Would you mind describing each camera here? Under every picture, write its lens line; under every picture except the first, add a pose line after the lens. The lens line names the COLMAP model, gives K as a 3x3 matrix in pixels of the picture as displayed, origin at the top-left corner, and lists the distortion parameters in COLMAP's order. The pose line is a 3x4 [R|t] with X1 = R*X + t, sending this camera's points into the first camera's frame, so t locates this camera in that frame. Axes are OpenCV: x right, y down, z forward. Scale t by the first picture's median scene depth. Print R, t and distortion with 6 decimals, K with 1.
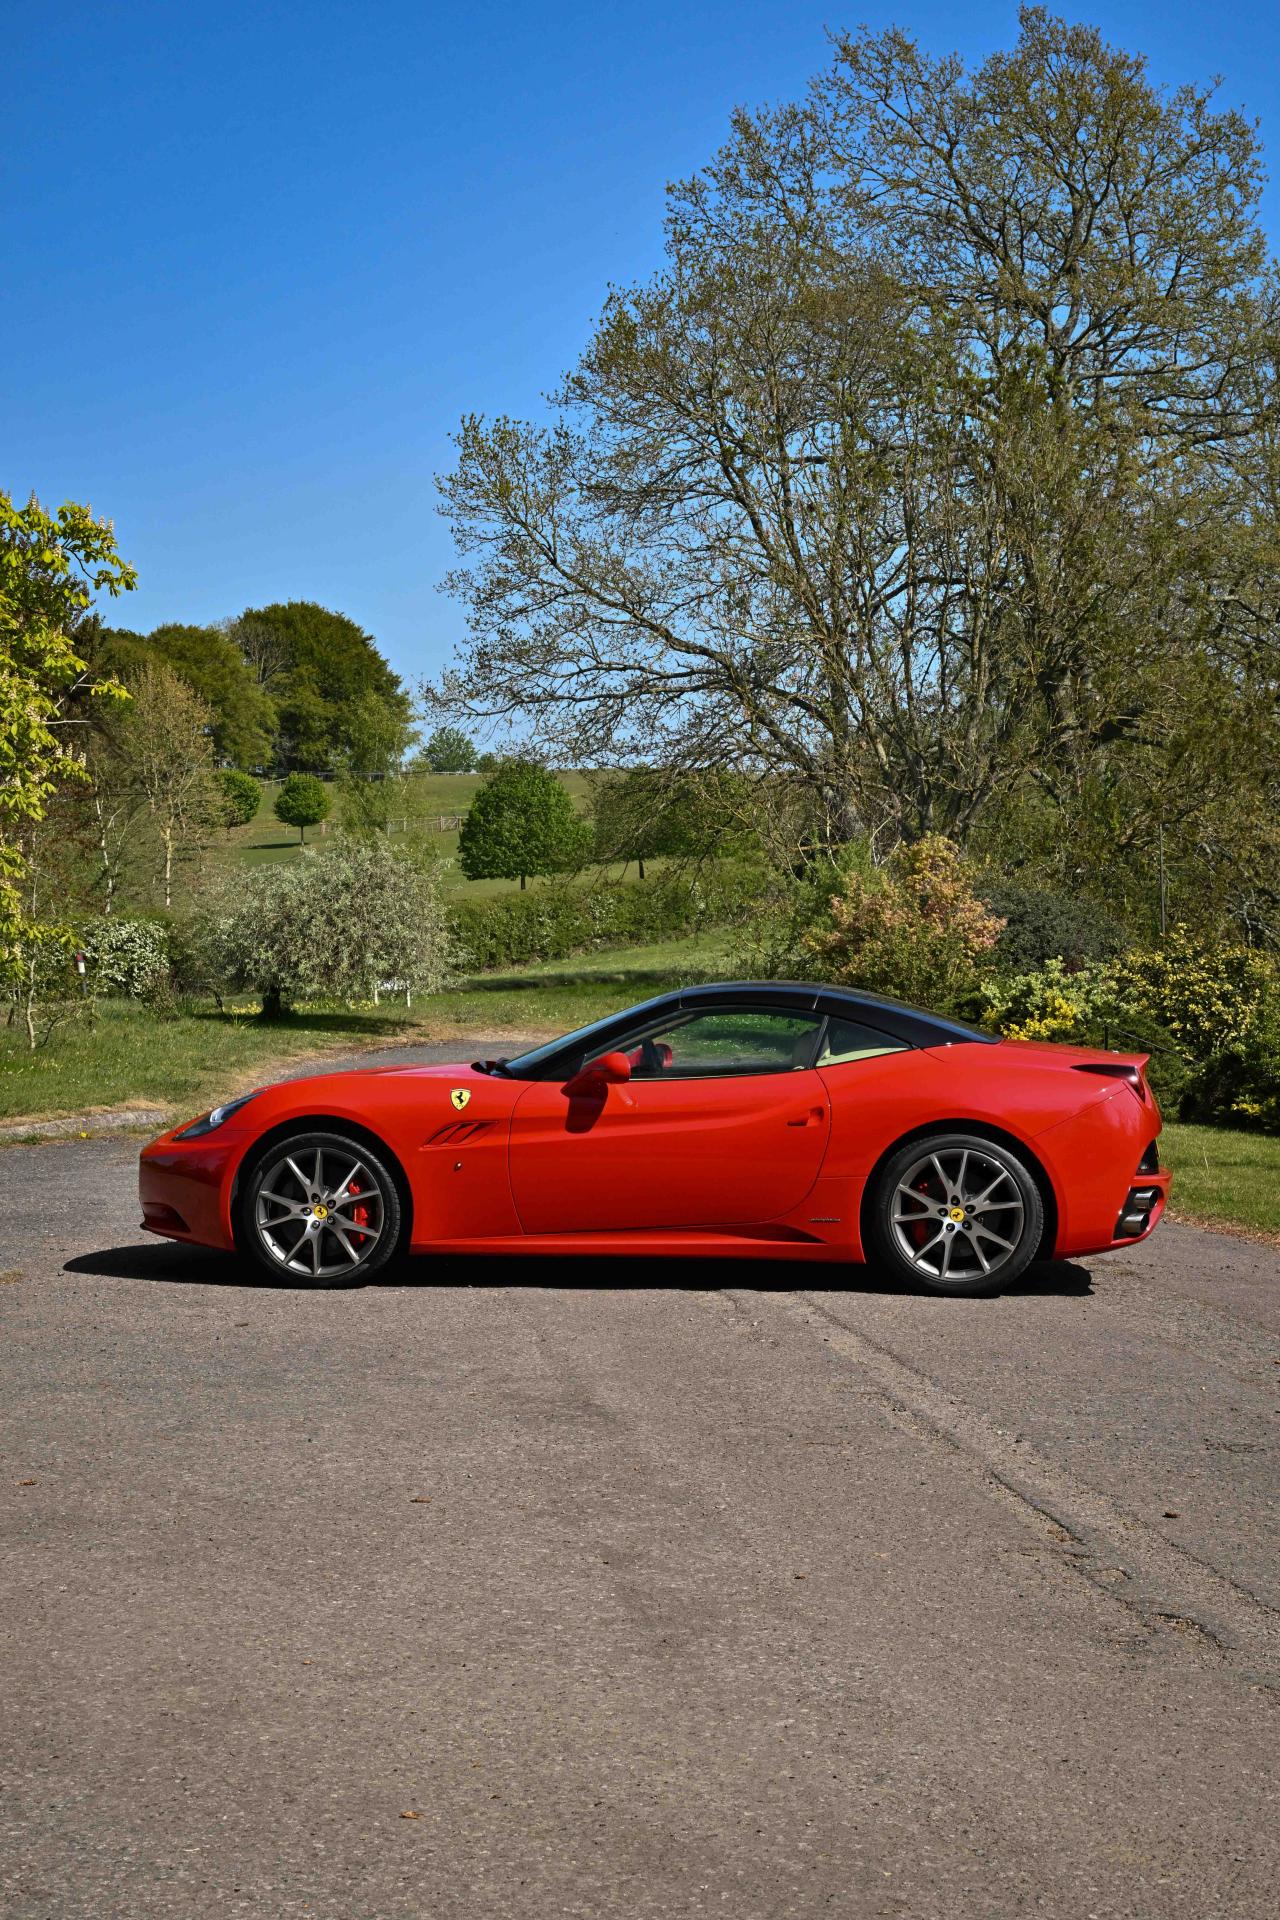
lens RADIAL K [[3160.8, 0, 669.2], [0, 3160.8, 996.8], [0, 0, 1]] dist [0.015516, -0.018947]
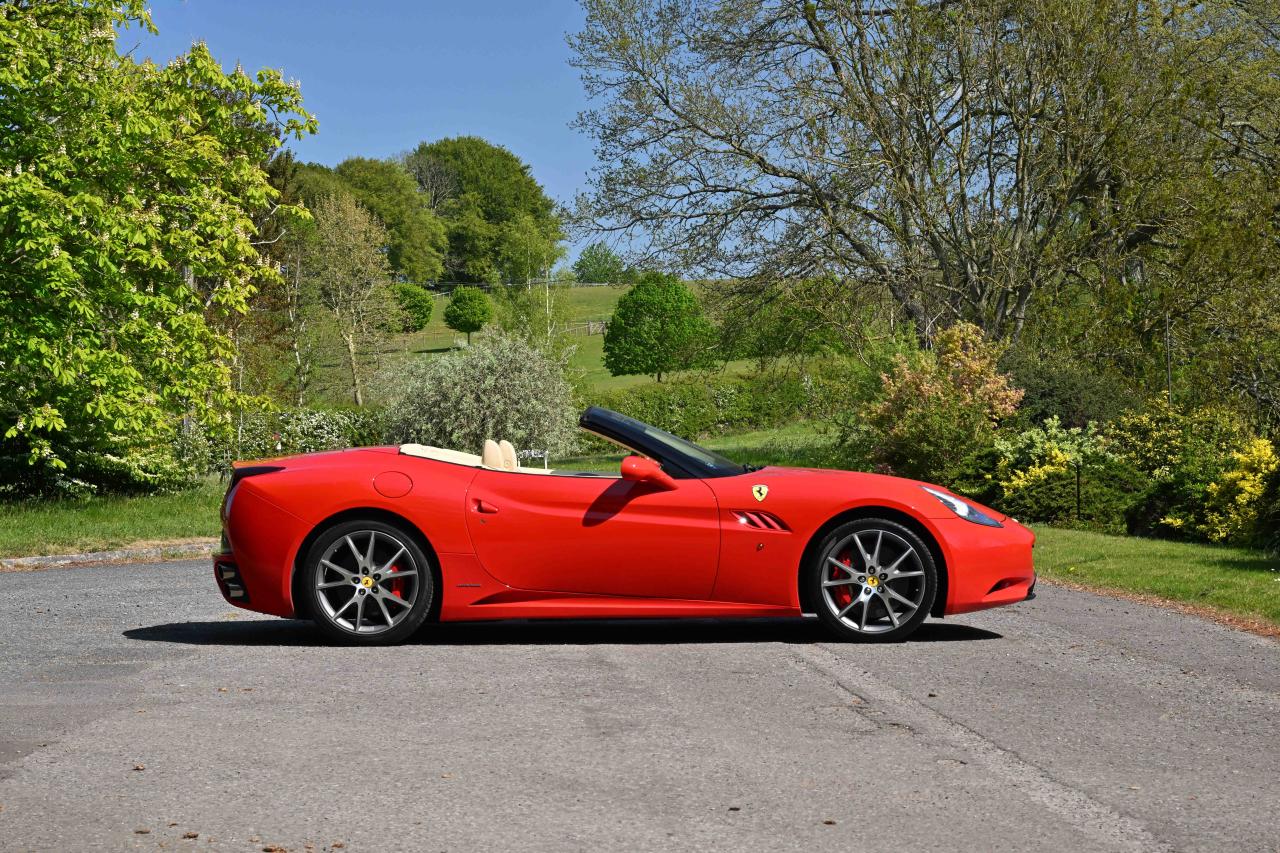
lens RADIAL K [[2815.4, 0, 640.0], [0, 2815.4, 426.5], [0, 0, 1]] dist [0.015456, 0.022291]
pose [[0.998382, -0.009670, -0.056030, 0.011996], [0.008541, 0.999756, -0.020353, 0.006925], [0.056213, 0.019841, 0.998222, -0.063723]]
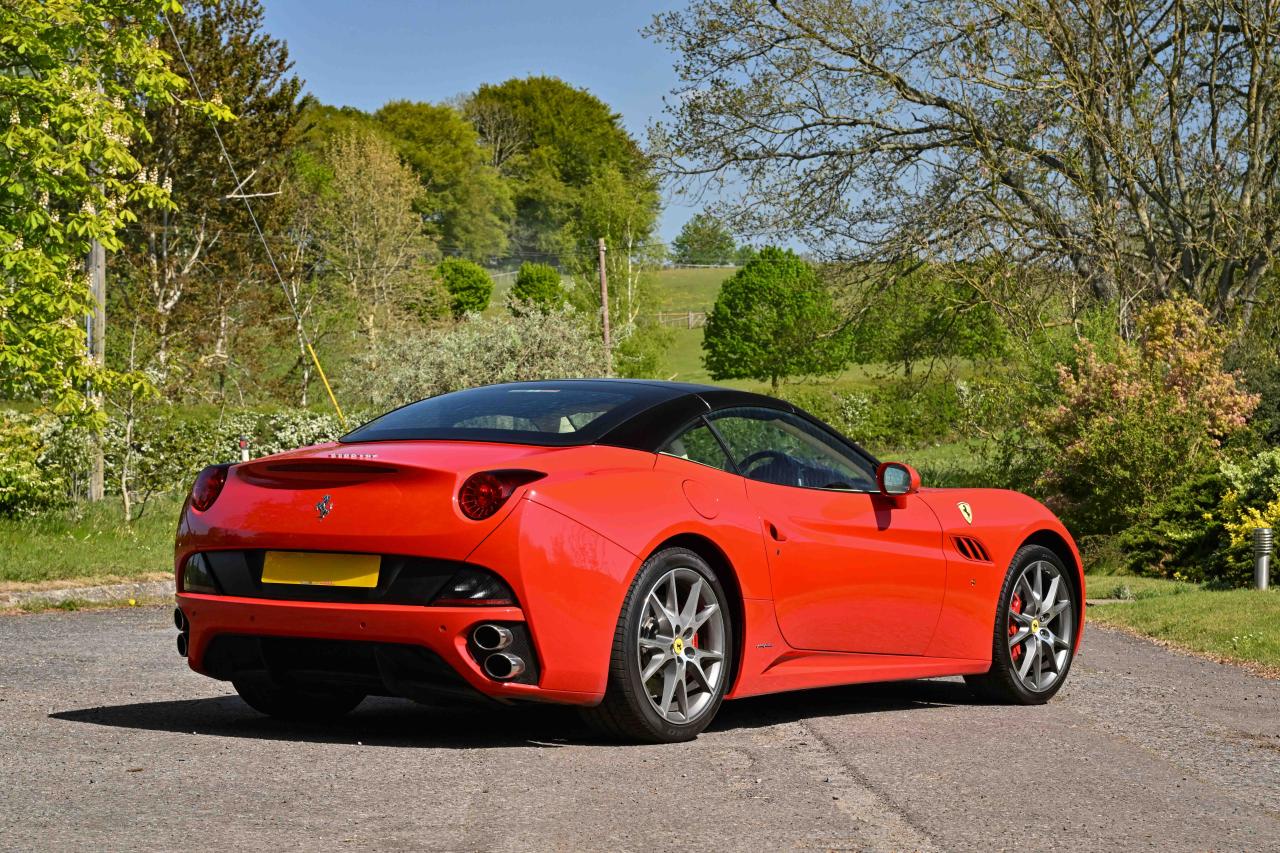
lens RADIAL K [[3505.1, 0, 640.0], [0, 3505.1, 426.5], [0, 0, 1]] dist [0.042112, -0.384637]
pose [[0.995929, 0.009996, -0.089590, 0.015321], [-0.012376, 0.999584, -0.026059, 0.007362], [0.089292, 0.027062, 0.995638, 0.020677]]
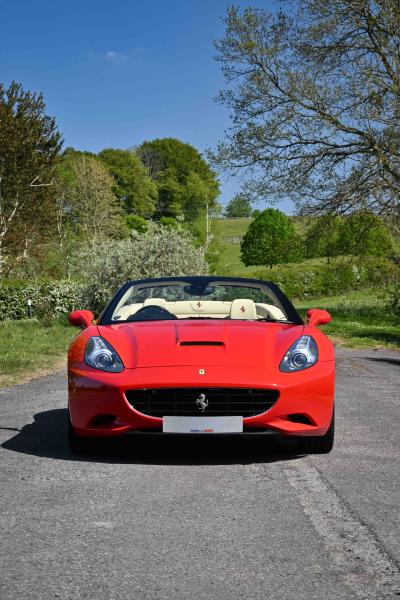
lens RADIAL K [[1465.0, 0, 200.0], [0, 1465.0, 300.0], [0, 0, 1]] dist [0.001821, -0.124564]
pose [[0.995213, 0.001627, -0.097716, 0.003166], [-0.003296, 0.999851, -0.016921, 0.004107], [0.097674, 0.017162, 0.995070, 0.135635]]
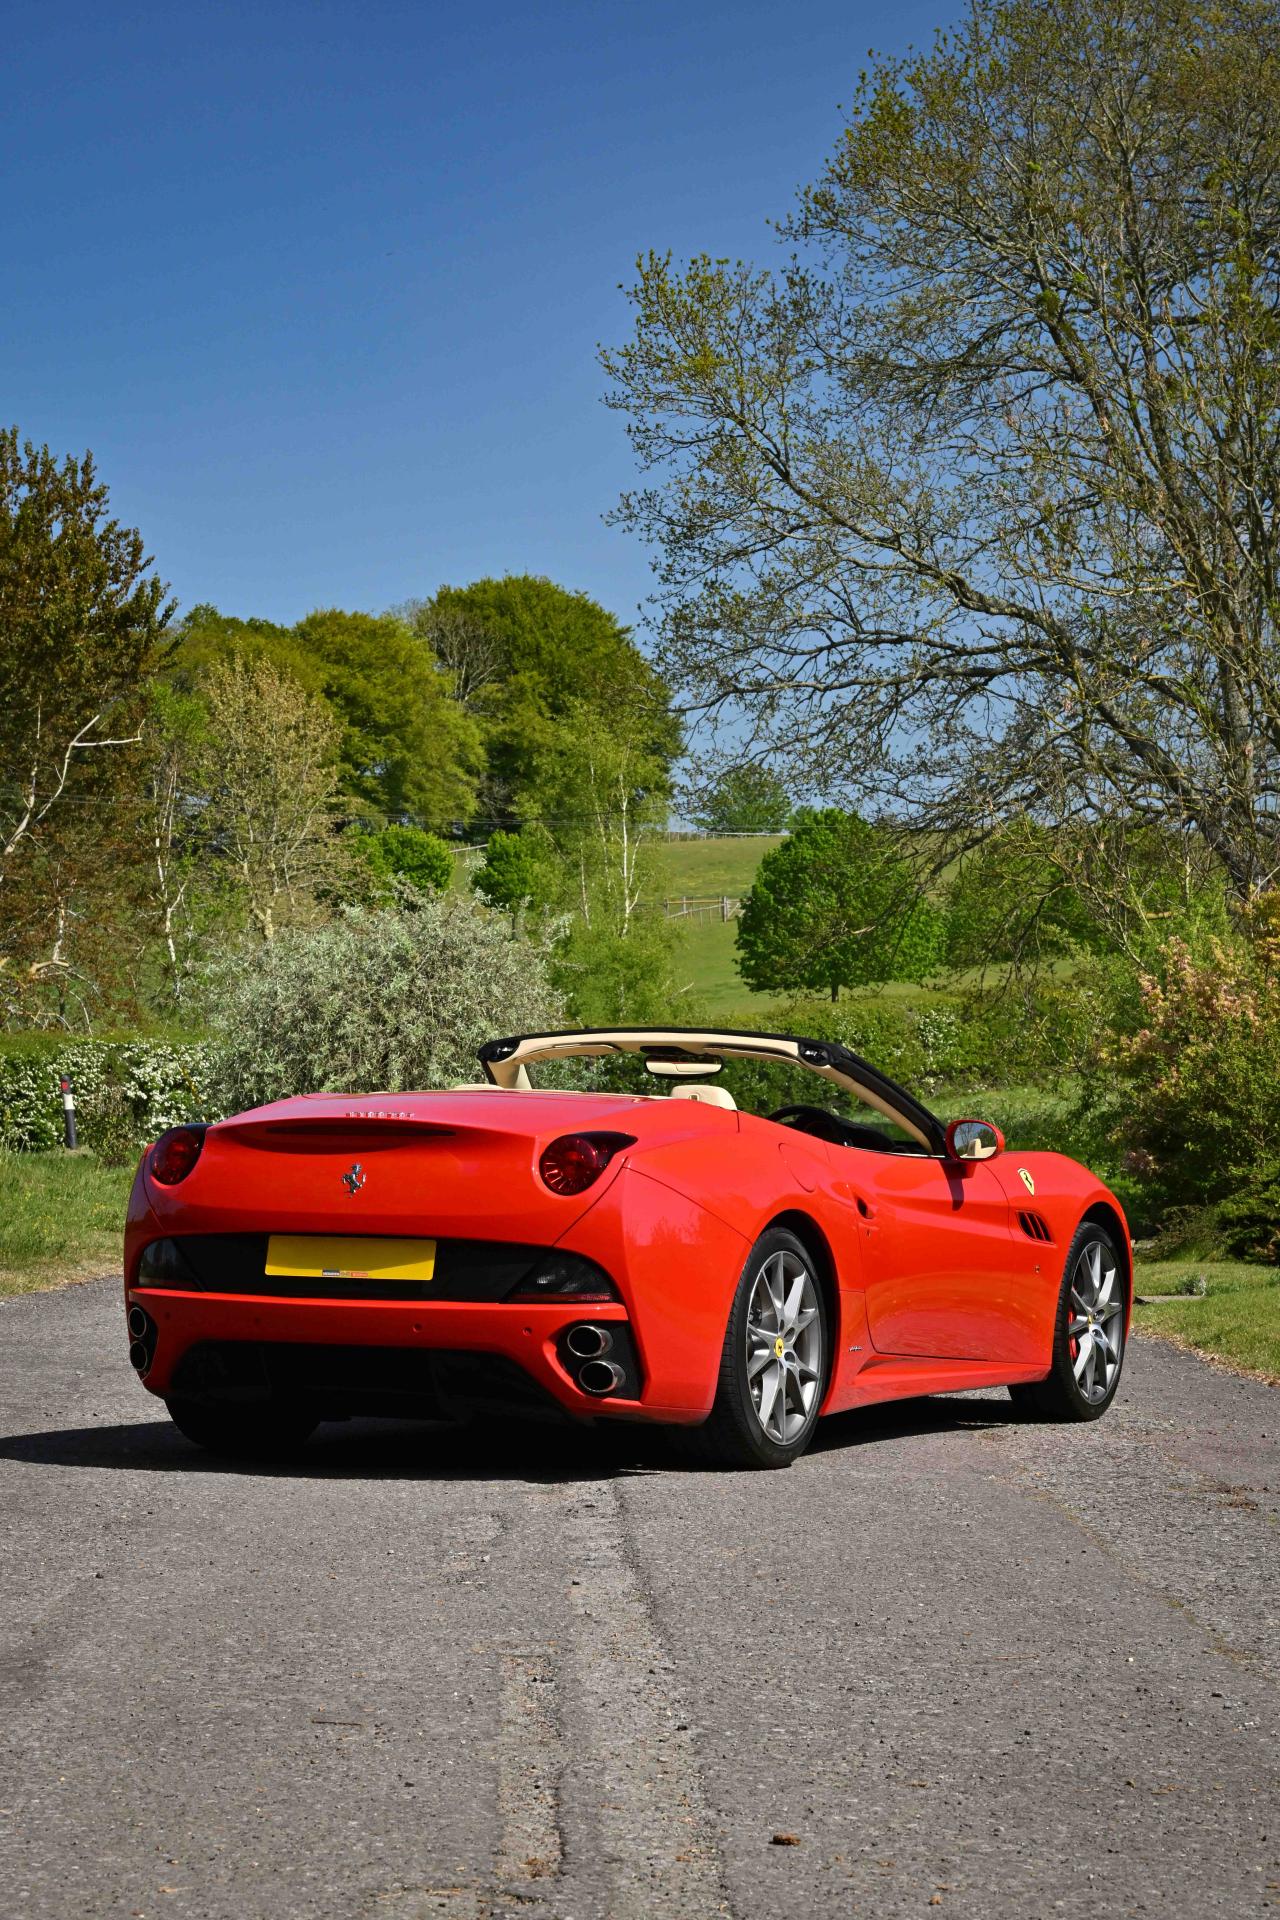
lens RADIAL K [[4819.2, 0, 640.0], [0, 4819.2, 960.0], [0, 0, 1]] dist [-0.004449, -0.326351]
pose [[0.995359, 0.001014, -0.096227, 0.028577], [-0.005431, 0.998942, -0.045658, 0.006559], [0.096079, 0.045969, 0.994312, 0.020754]]
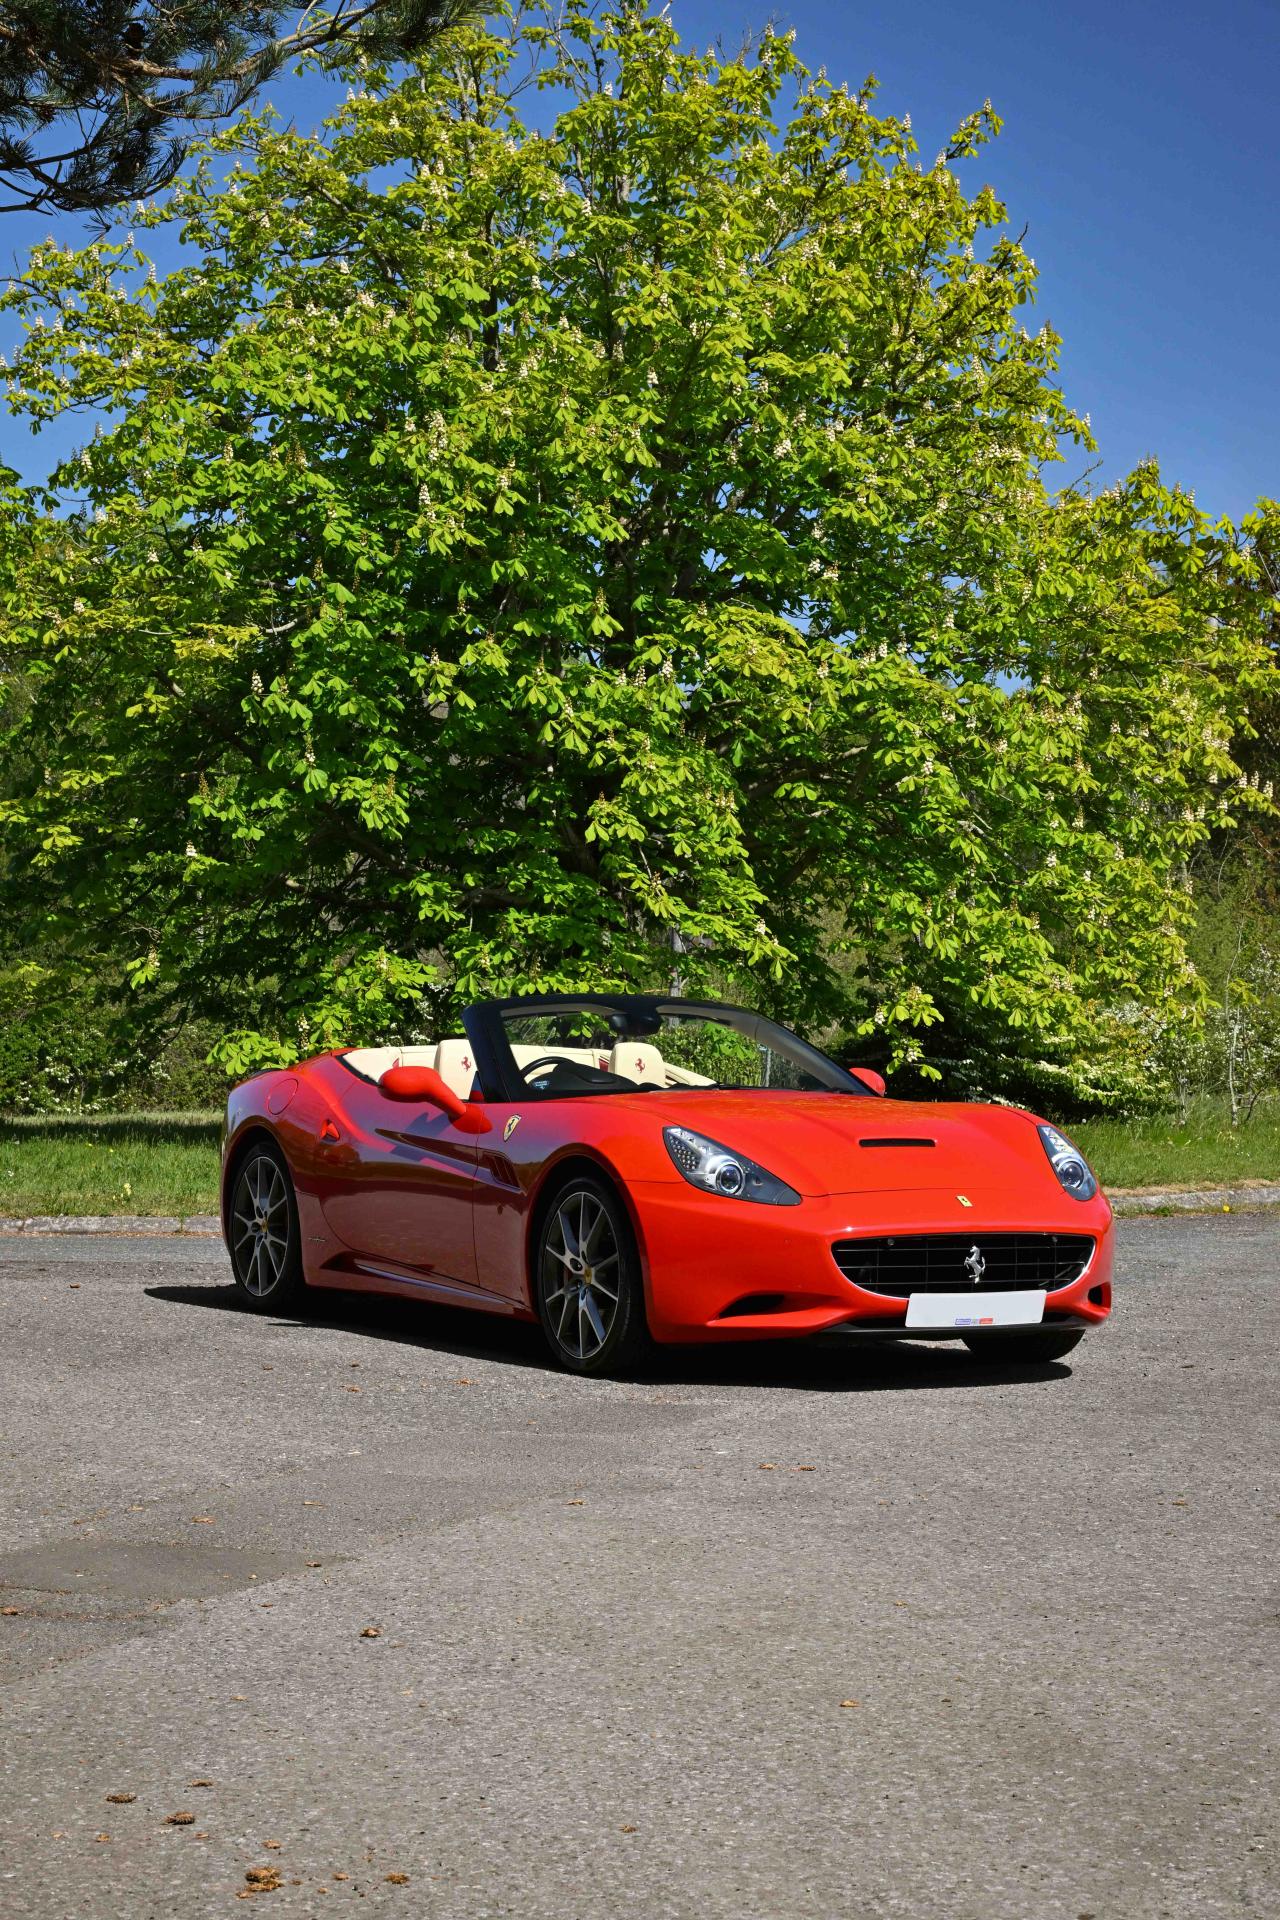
lens RADIAL K [[3770.1, 0, 600.3], [0, 3770.1, 965.6], [0, 0, 1]] dist [-0.010780, 0.014160]
pose [[0.916832, 0.002267, -0.399267, 0.028660], [-0.017212, 0.999279, -0.033851, 0.005660], [0.398902, 0.037908, 0.916210, -0.012709]]
